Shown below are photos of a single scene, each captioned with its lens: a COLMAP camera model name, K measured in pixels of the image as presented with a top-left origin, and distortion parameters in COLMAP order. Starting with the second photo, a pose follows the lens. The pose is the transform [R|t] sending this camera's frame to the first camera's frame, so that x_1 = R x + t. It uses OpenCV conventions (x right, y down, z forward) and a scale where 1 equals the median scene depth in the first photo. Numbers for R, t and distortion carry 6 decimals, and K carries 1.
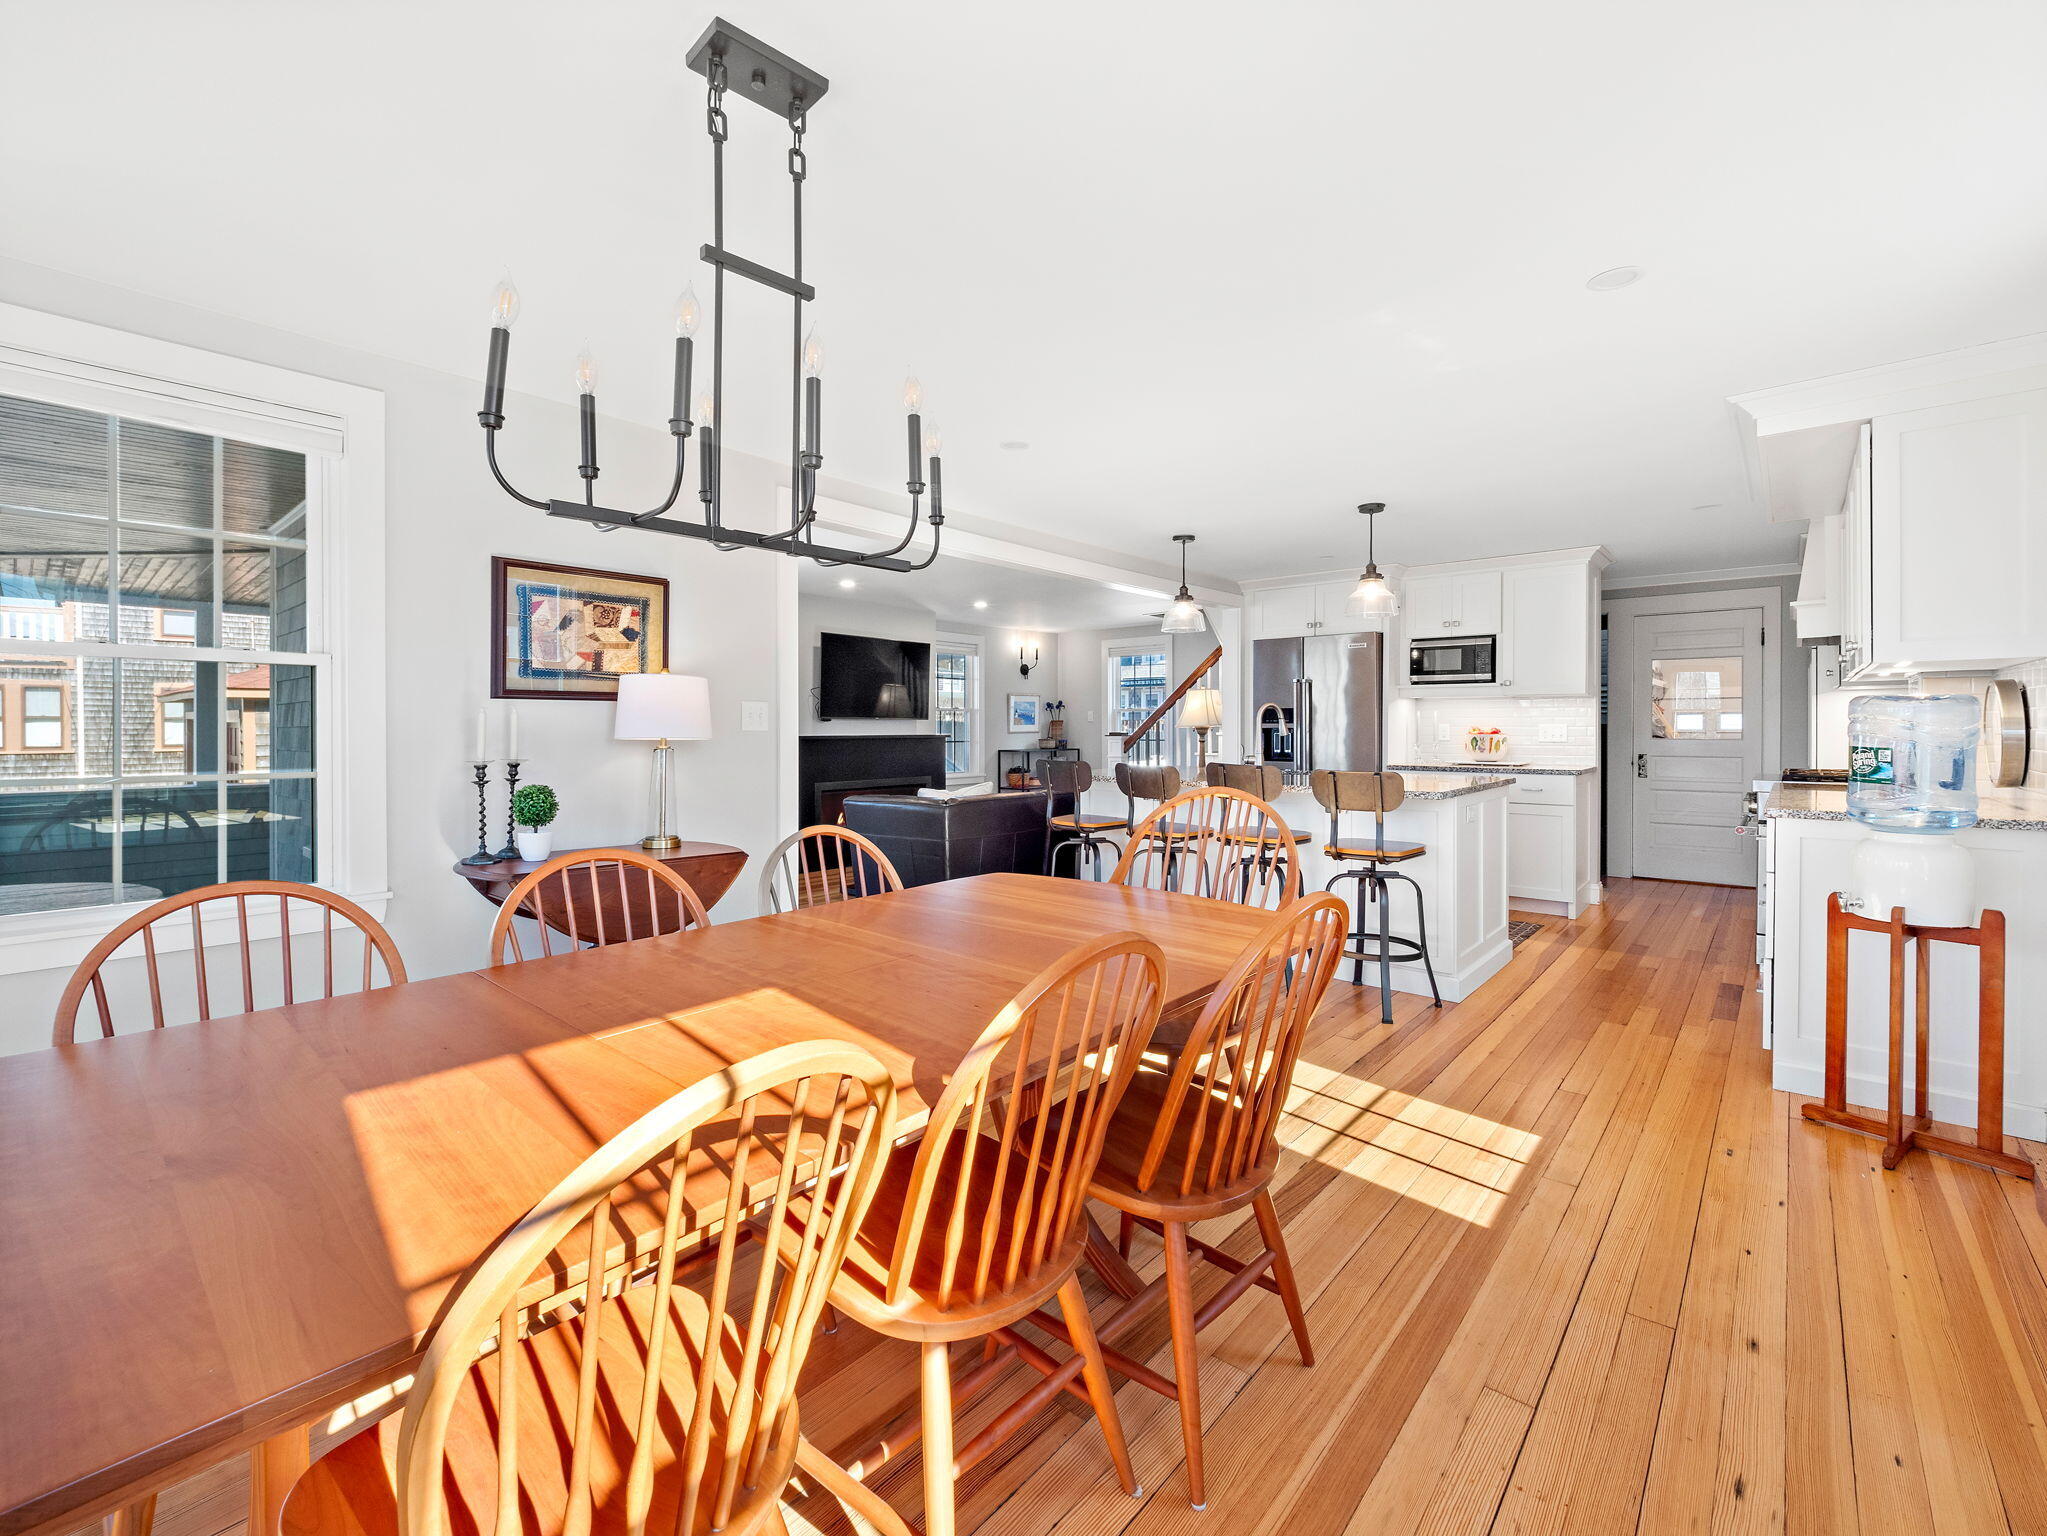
lens RADIAL K [[887.5, 0, 1019.1], [0, 887.5, 727.1], [0, 0, 1]] dist [0.002770, -0.000030]
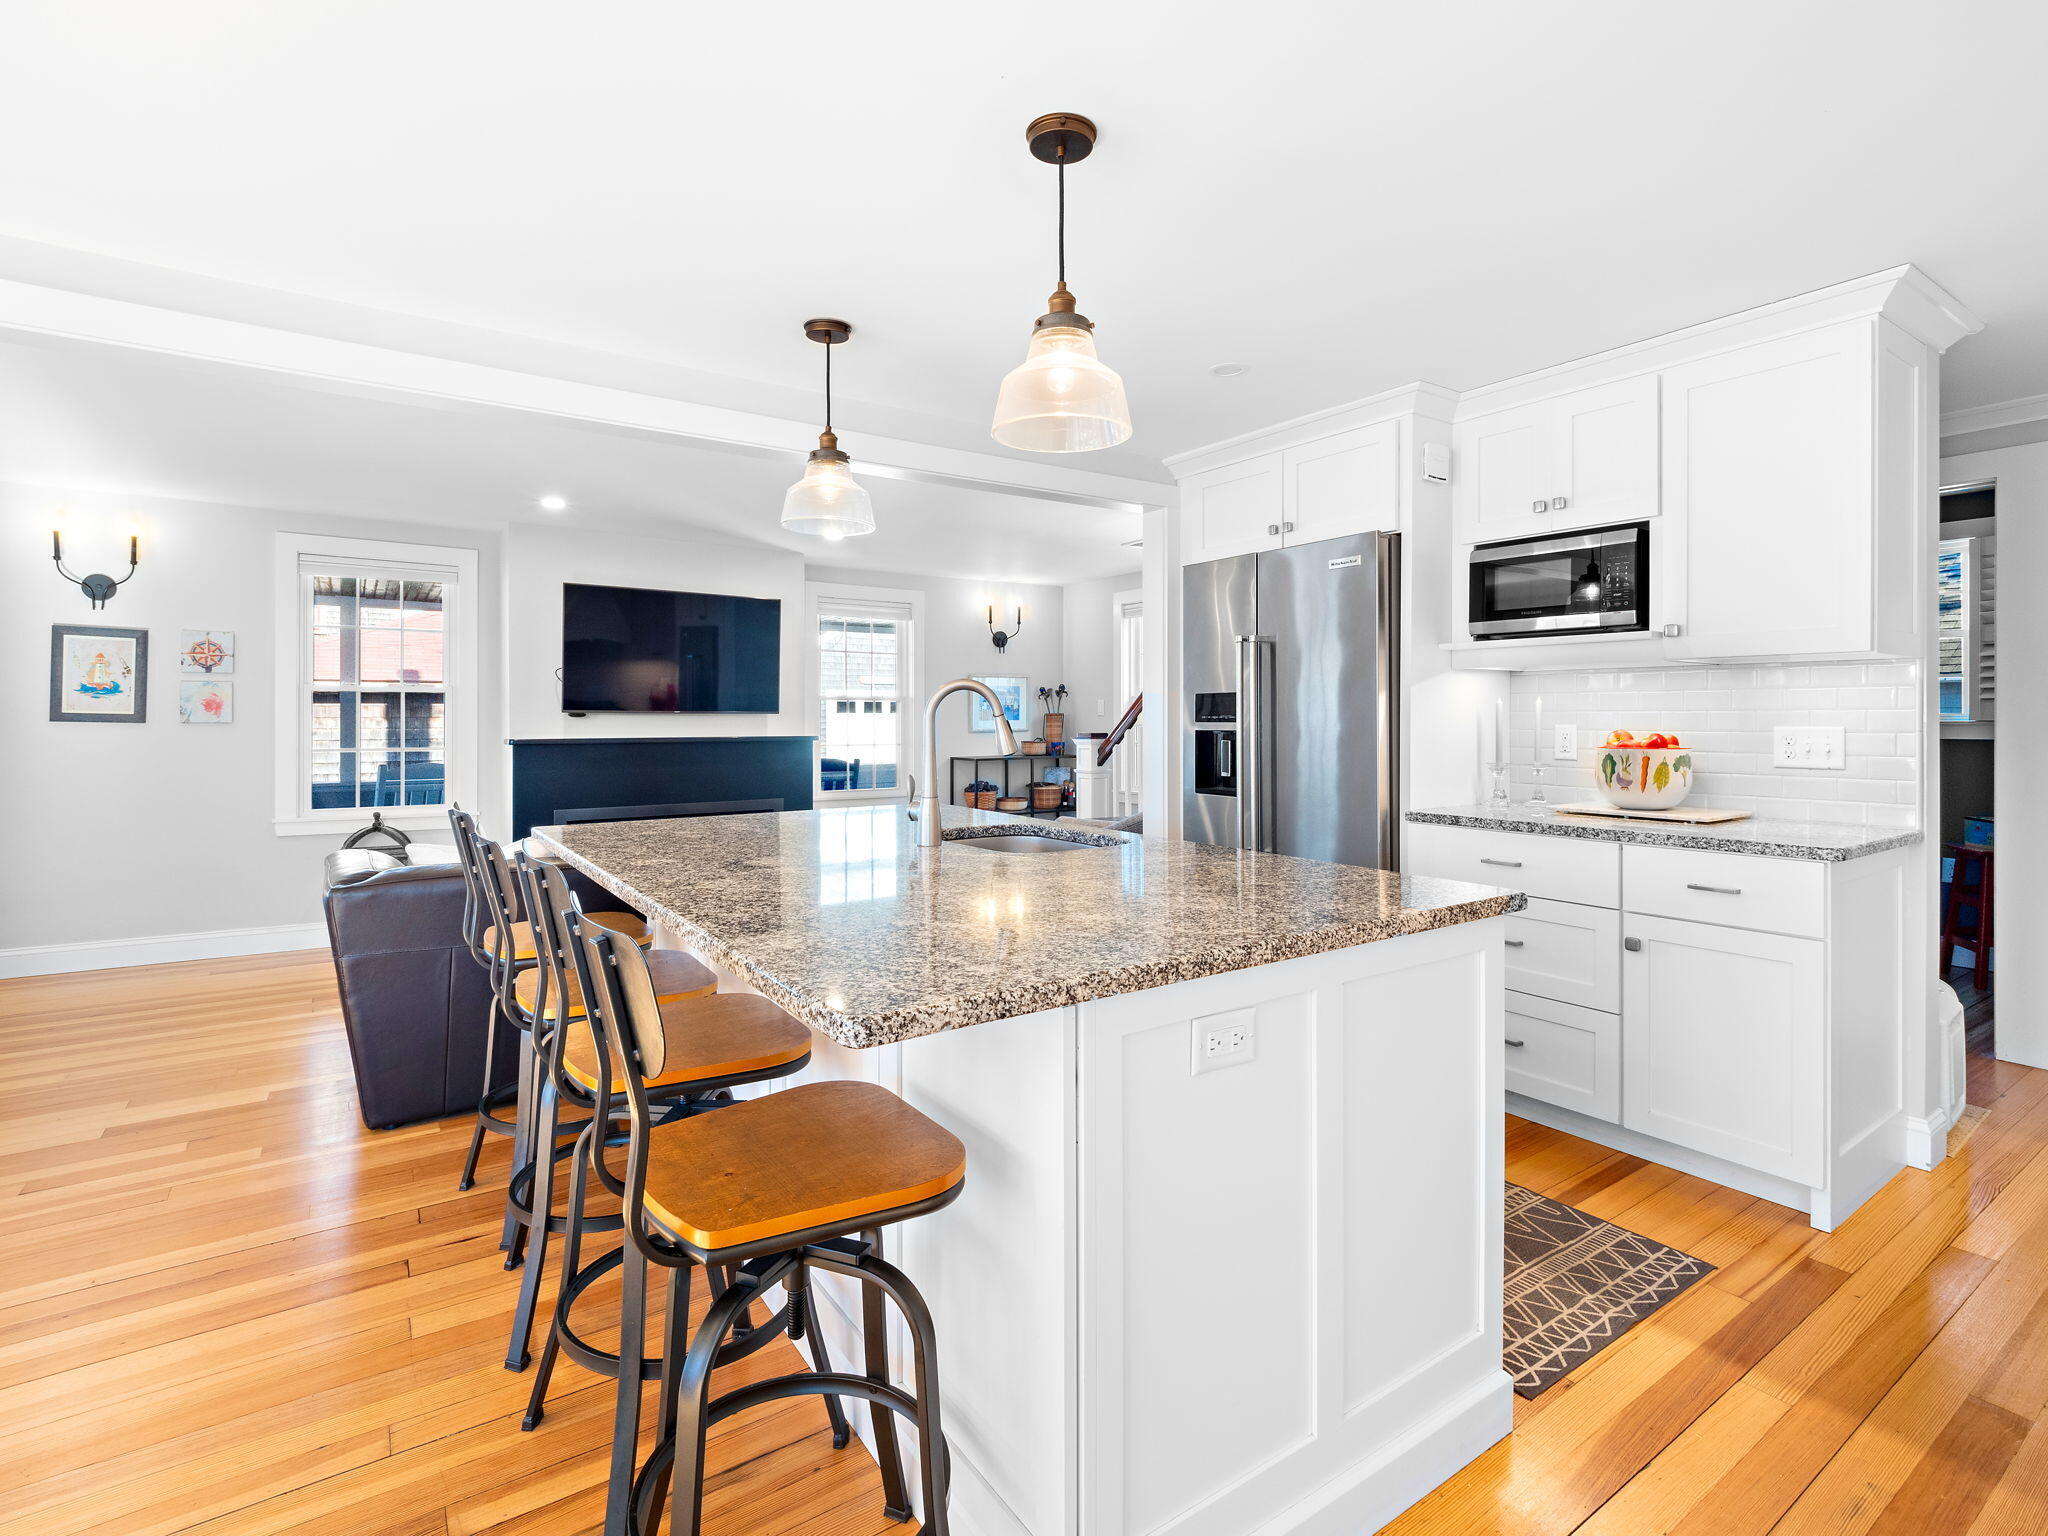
lens RADIAL K [[988.3, 0, 1017.3], [0, 988.3, 716.5], [0, 0, 1]] dist [0.004300, -0.000681]
pose [[0.967585, -0.000498, -0.252547, 0.348190], [0.000186, 0.999999, -0.001261, -0.007229], [0.252547, 0.001173, 0.967584, 0.437575]]
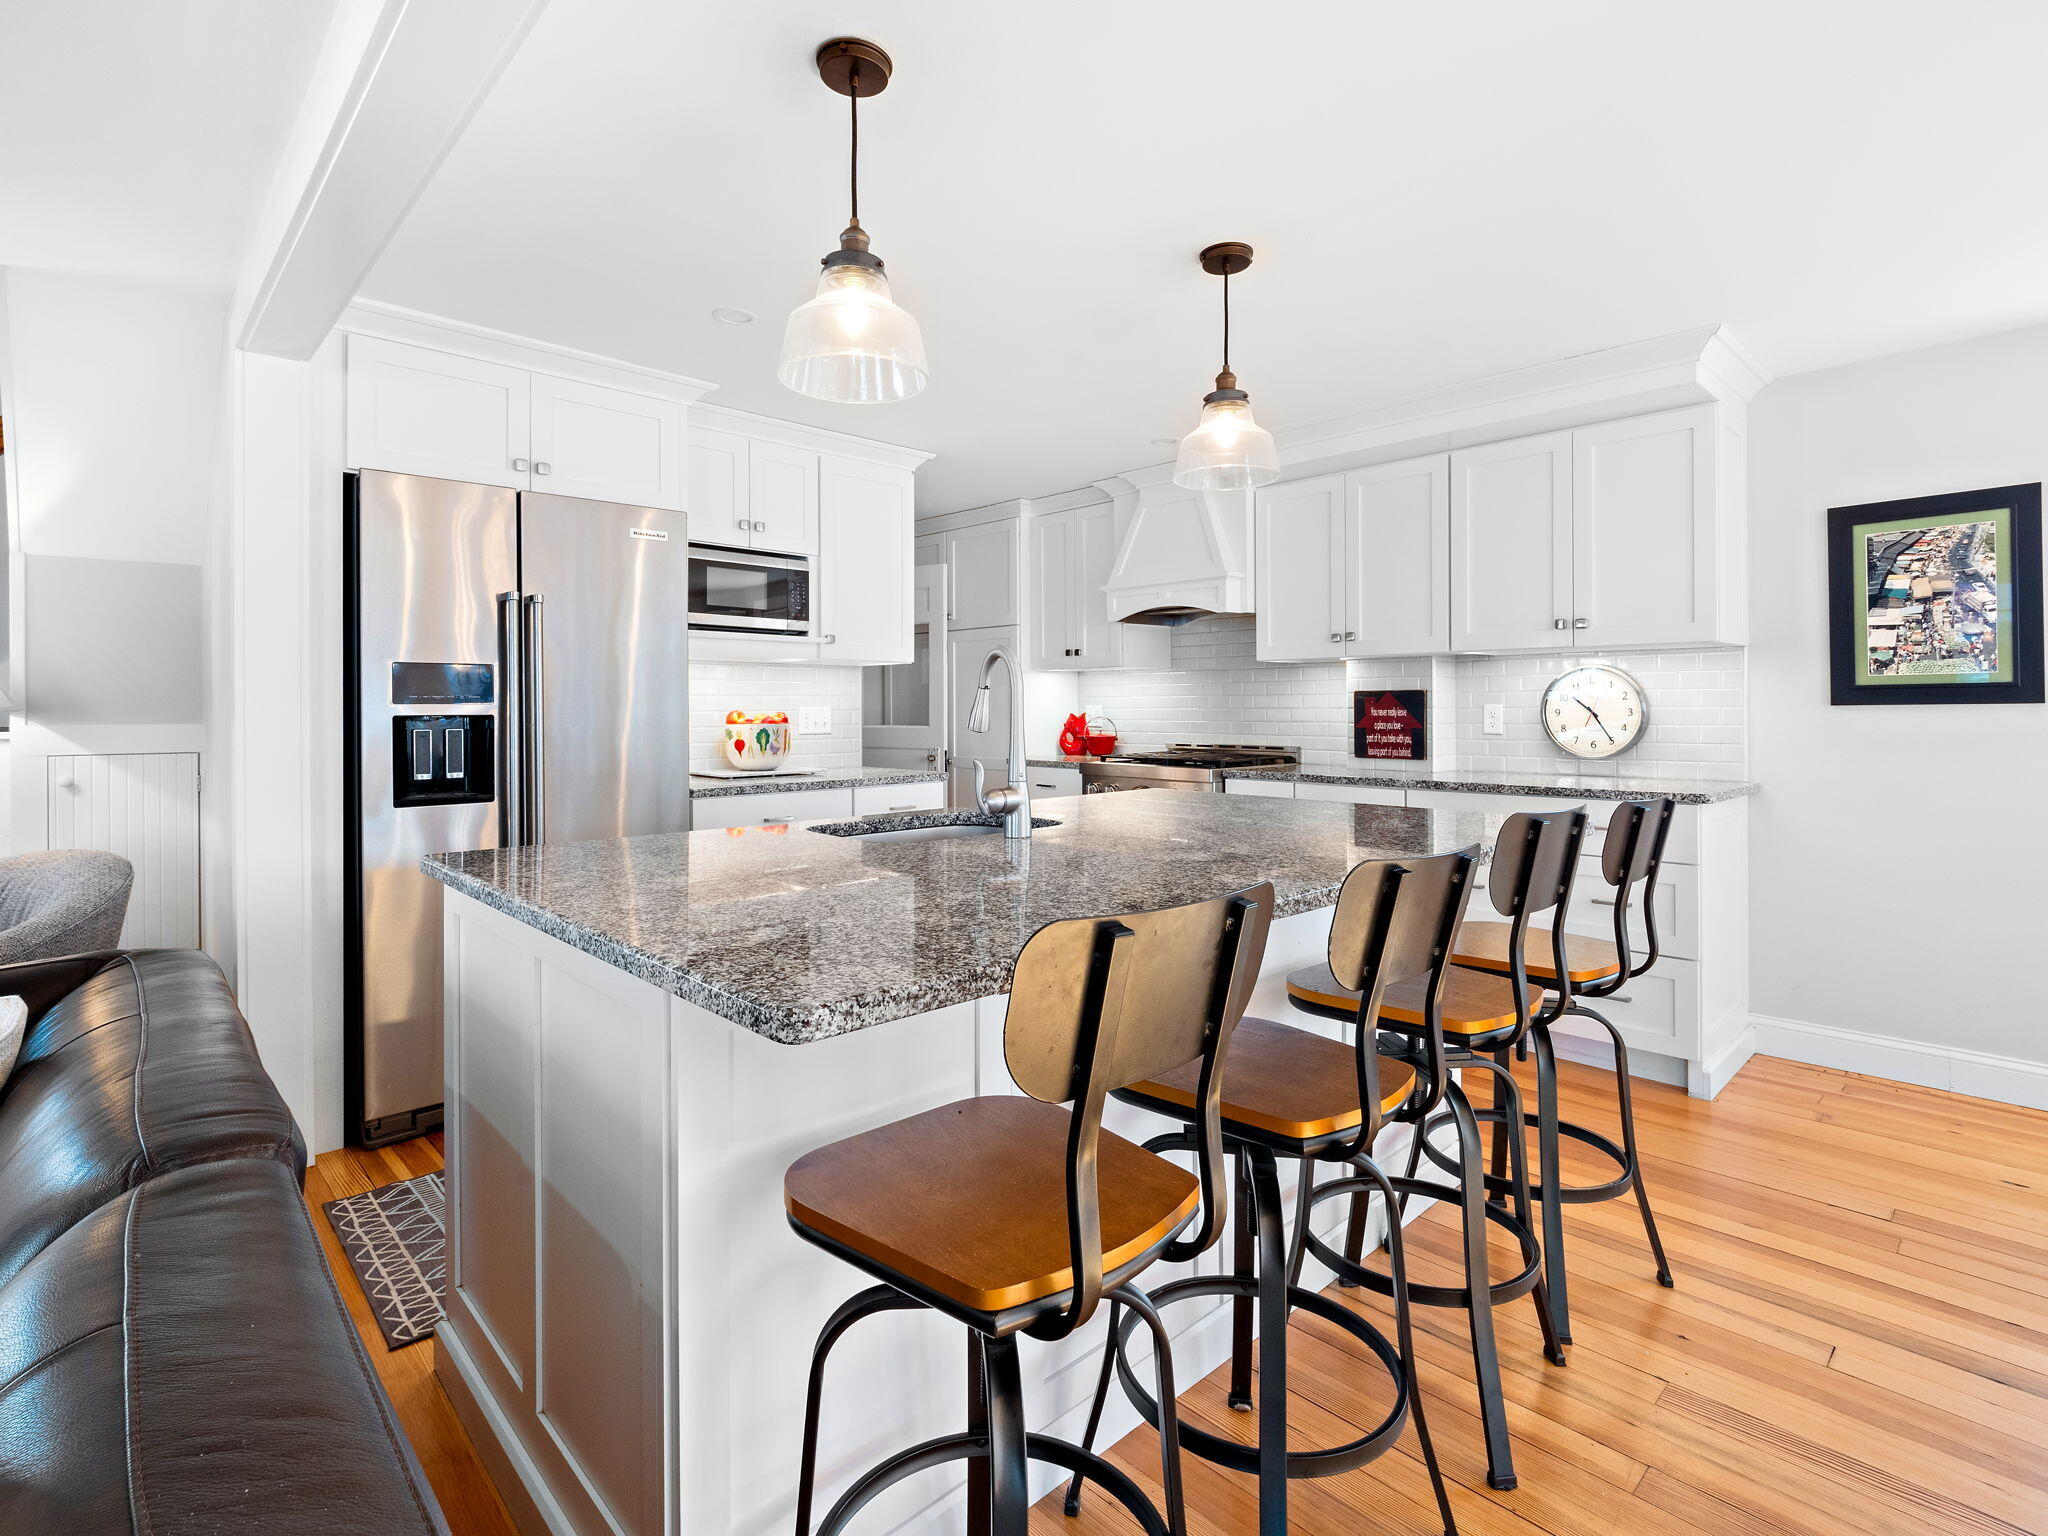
lens RADIAL K [[983.8, 0, 1030.0], [0, 983.8, 689.1], [0, 0, 1]] dist [0.002536, -0.009800]
pose [[0.094433, 0.019302, 0.995344, -0.107939], [0.006113, 0.999782, -0.019968, -0.000639], [-0.995512, 0.007970, 0.094294, 0.763787]]
